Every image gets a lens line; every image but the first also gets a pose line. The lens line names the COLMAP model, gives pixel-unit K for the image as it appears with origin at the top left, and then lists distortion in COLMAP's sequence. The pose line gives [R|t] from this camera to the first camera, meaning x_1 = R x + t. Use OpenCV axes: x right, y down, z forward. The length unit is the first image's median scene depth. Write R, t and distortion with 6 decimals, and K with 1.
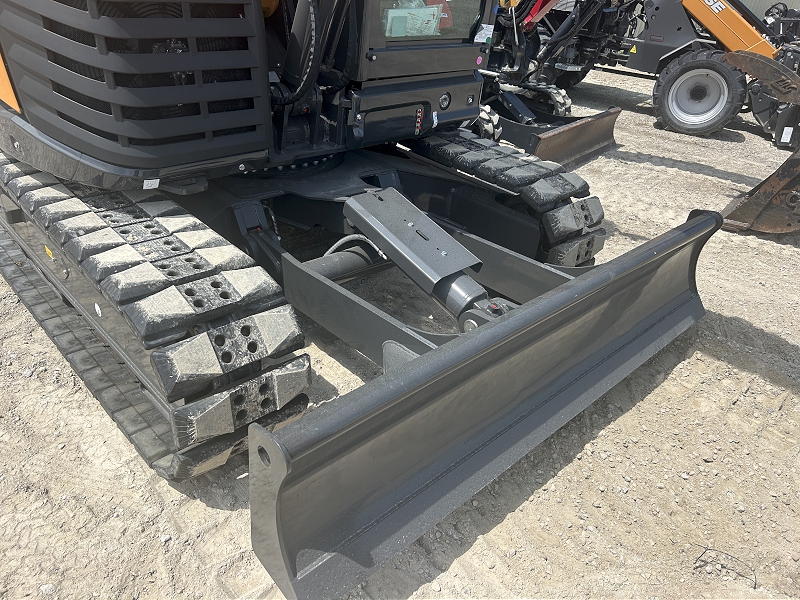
lens RADIAL K [[603.1, 0, 401.9], [0, 603.1, 301.4], [0, 0, 1]] dist [0.066234, -0.066437]
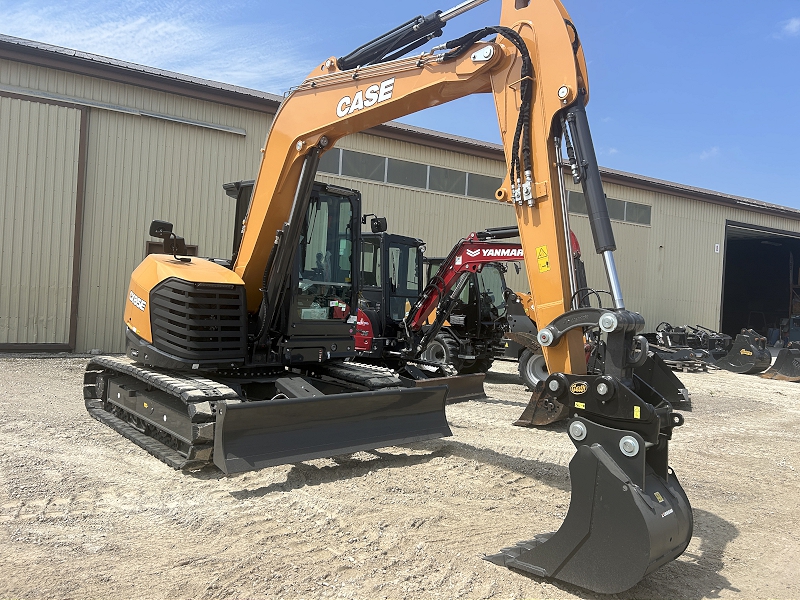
lens RADIAL K [[603.1, 0, 401.9], [0, 603.1, 301.4], [0, 0, 1]] dist [0.066234, -0.066437]
pose [[0.998948, -0.037099, -0.026962, 0.487253], [0.018528, 0.864250, -0.502722, 0.788636], [0.041952, 0.501694, 0.864028, -1.191081]]
